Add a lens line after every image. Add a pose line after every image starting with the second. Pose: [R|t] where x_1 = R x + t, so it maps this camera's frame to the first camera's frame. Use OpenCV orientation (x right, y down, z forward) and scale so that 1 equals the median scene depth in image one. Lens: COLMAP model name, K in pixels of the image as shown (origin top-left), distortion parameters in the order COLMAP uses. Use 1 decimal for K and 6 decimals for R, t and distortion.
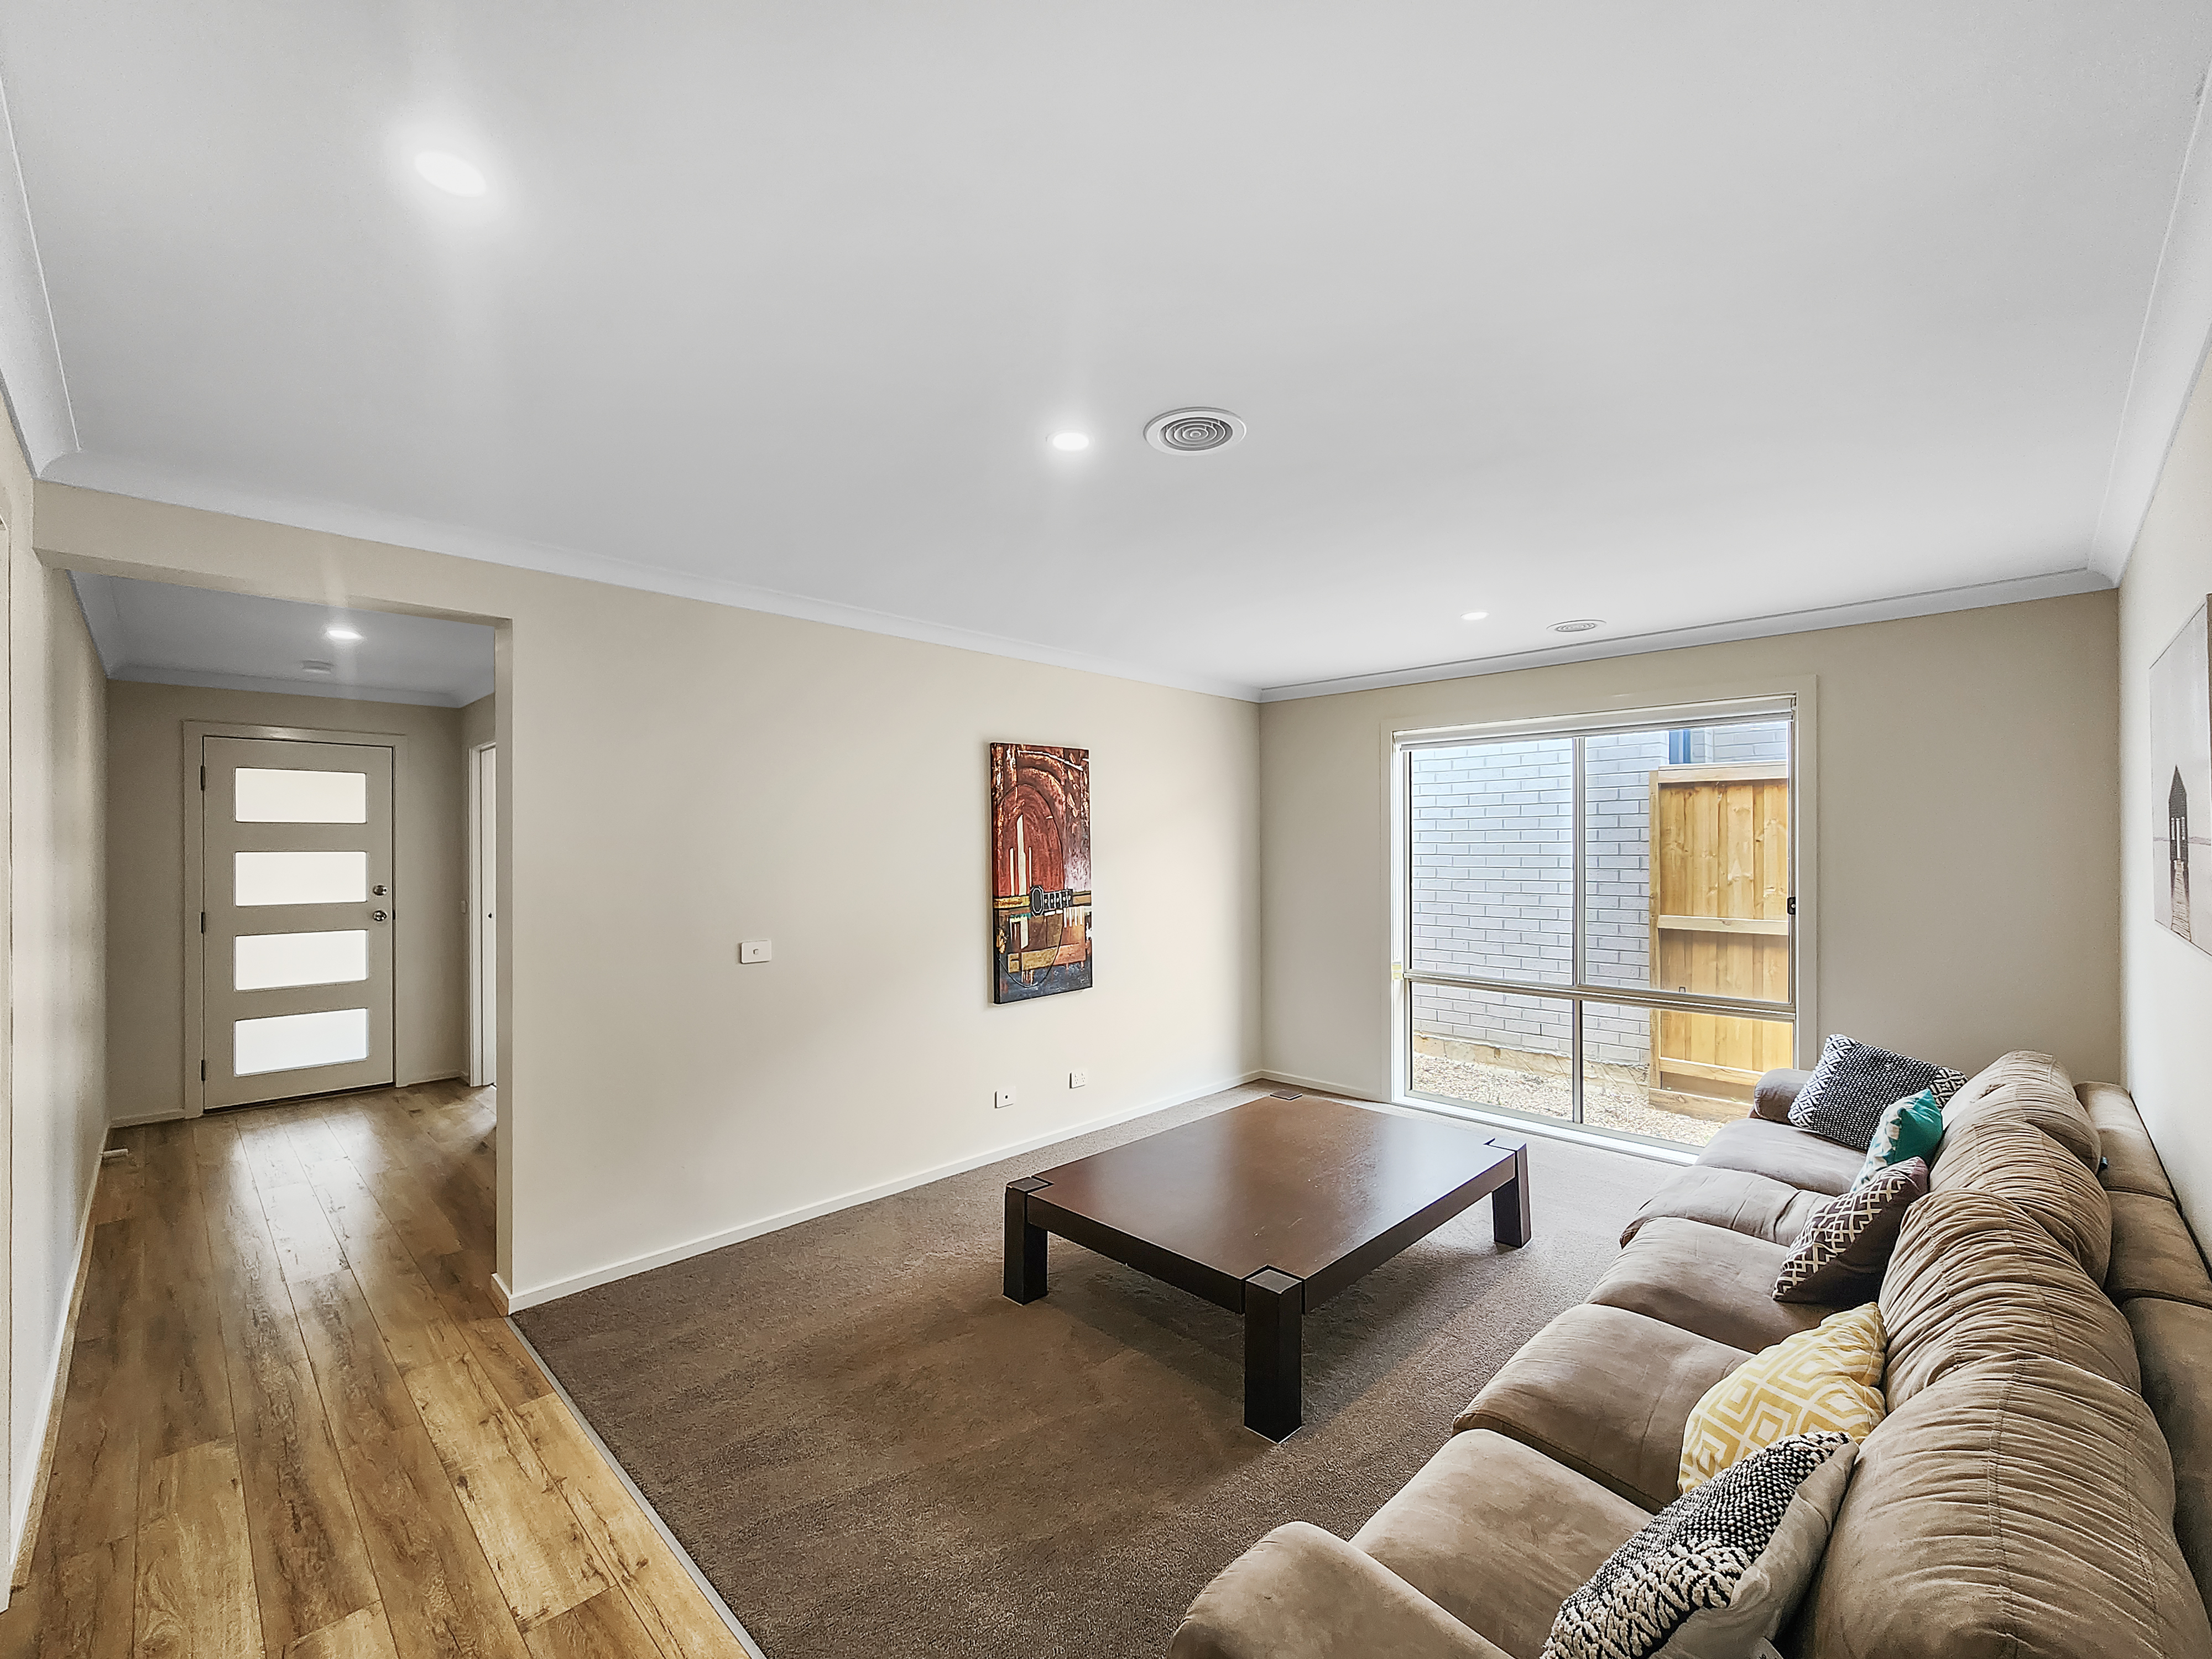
lens RADIAL K [[928.1, 0, 1097.6], [0, 928.1, 843.8], [0, 0, 1]] dist [0.012874, 0.000213]
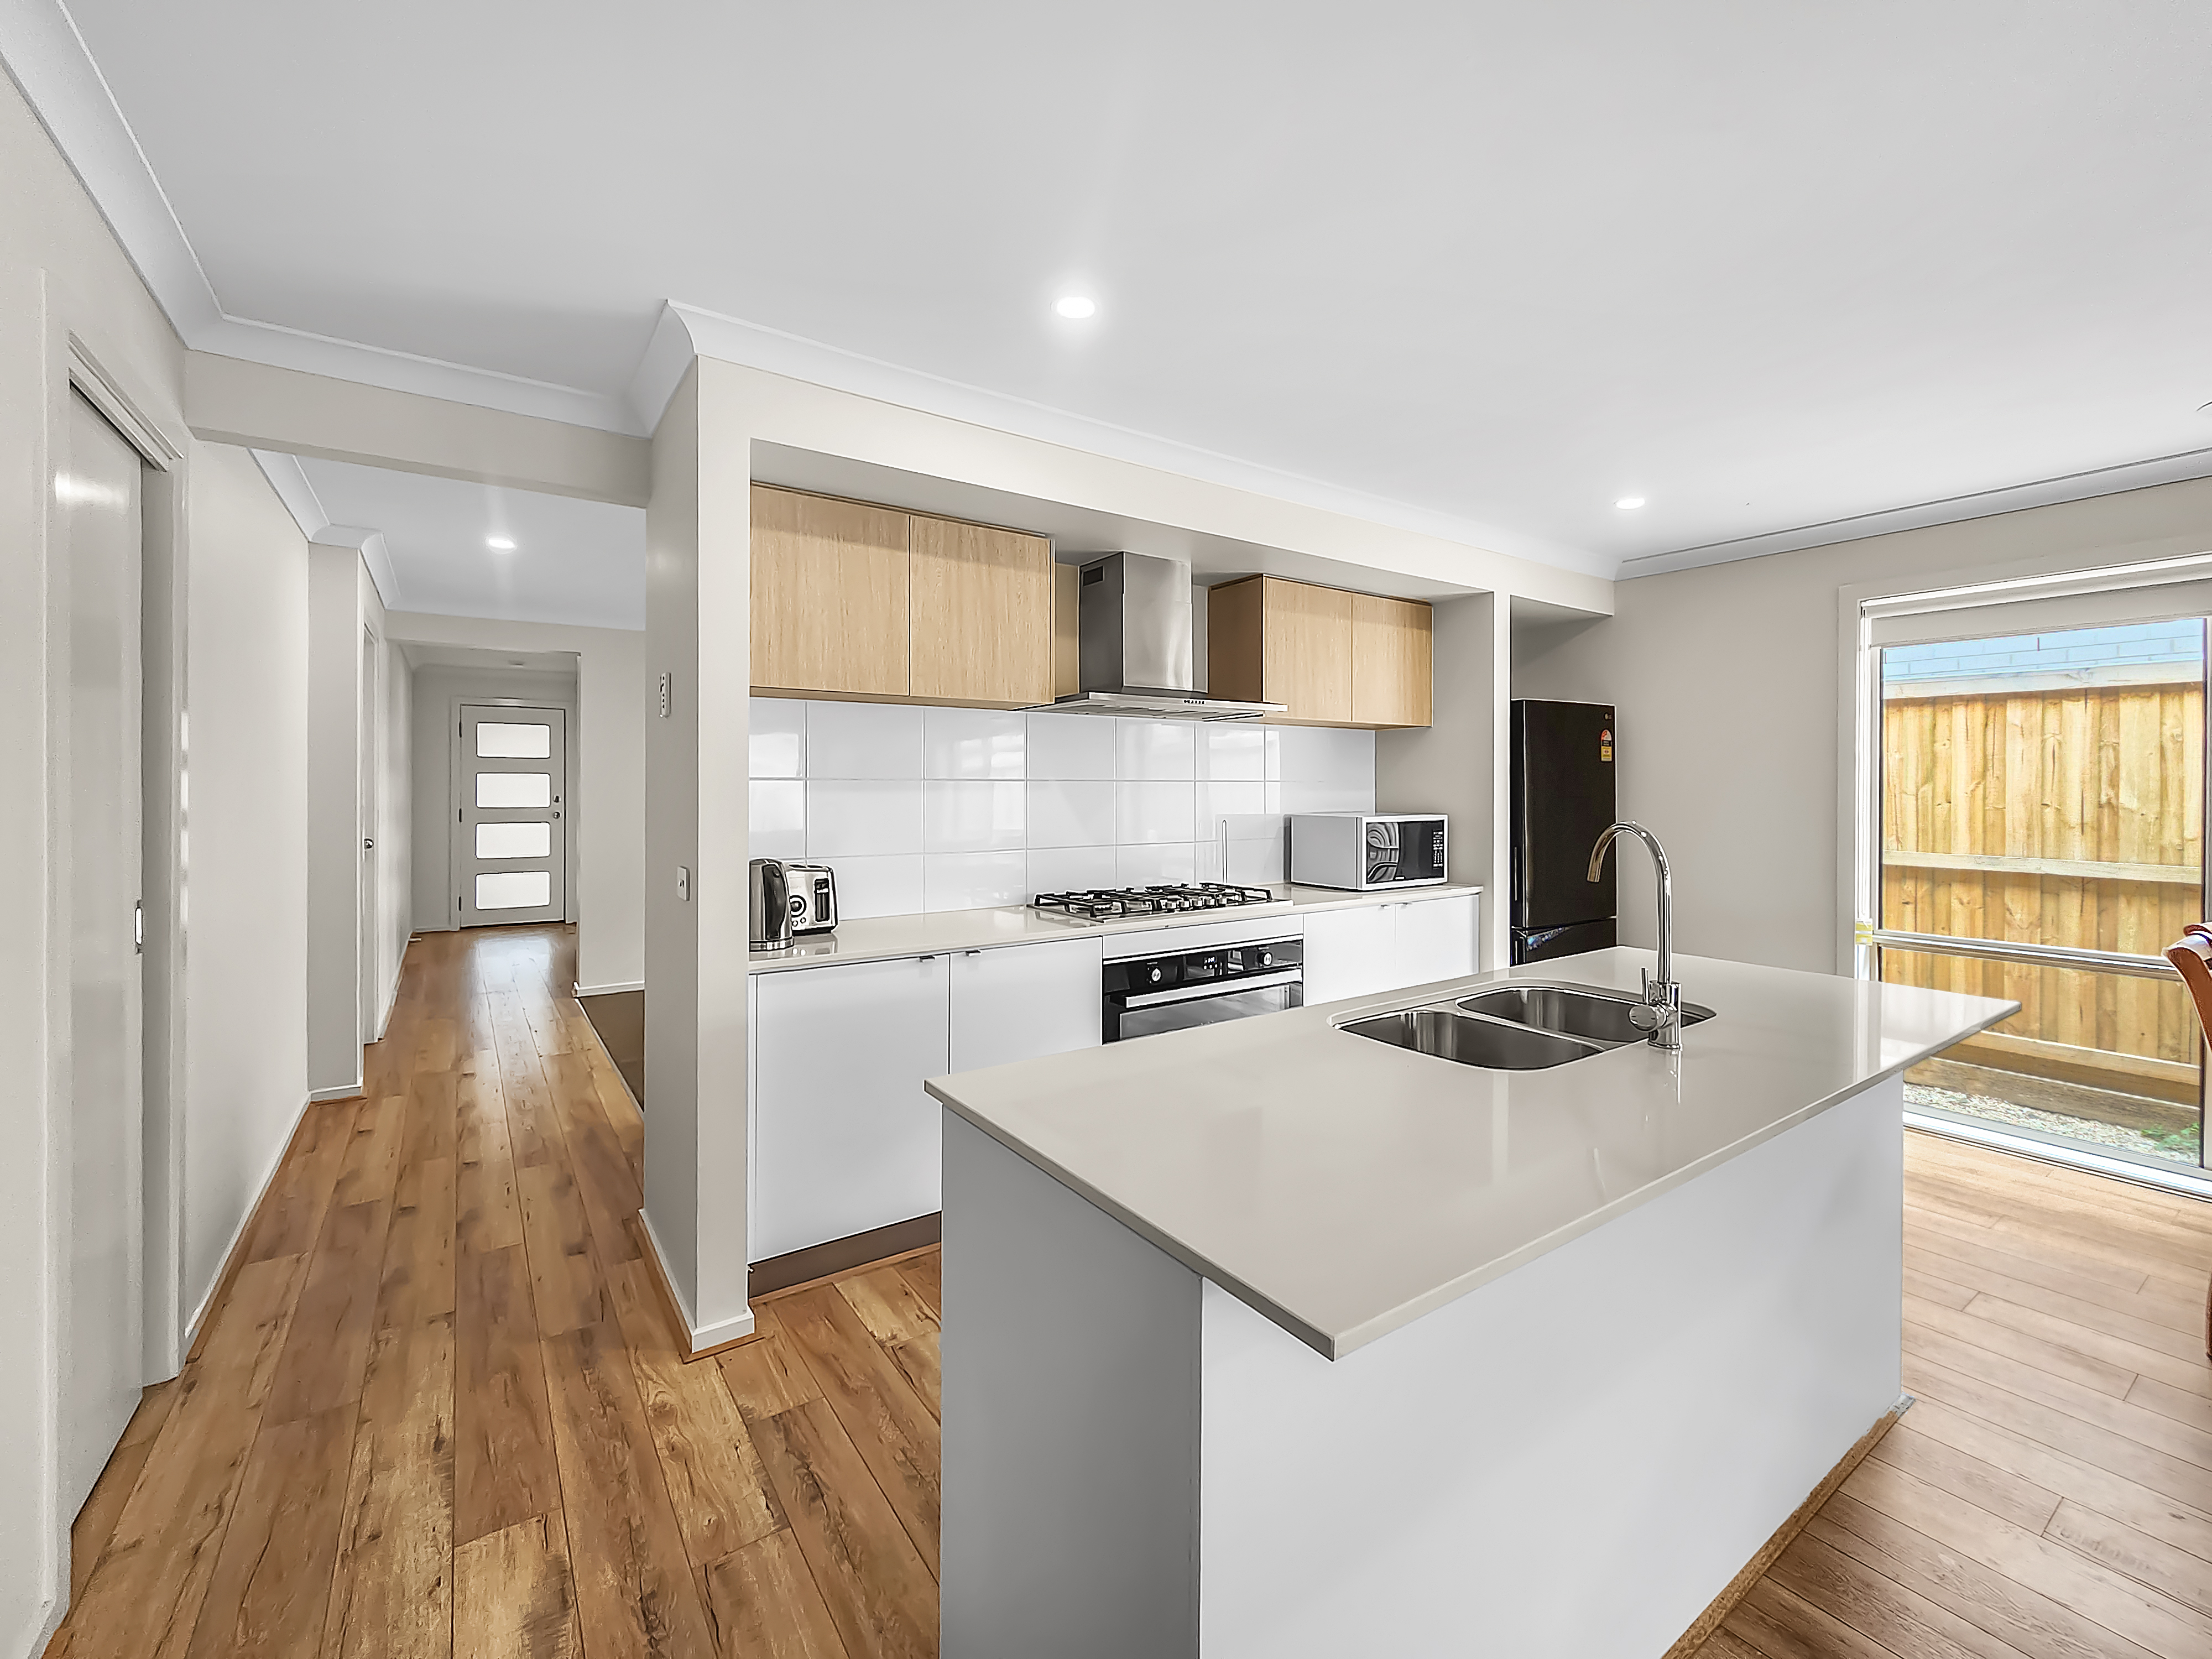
lens RADIAL K [[928.1, 0, 1136.1], [0, 928.1, 797.6], [0, 0, 1]] dist [0.012874, 0.000213]
pose [[0.986553, 0.012094, -0.162994, 0.510093], [-0.013031, 0.999904, -0.004680, 0.042053], [0.162922, 0.006741, 0.986616, -0.454690]]
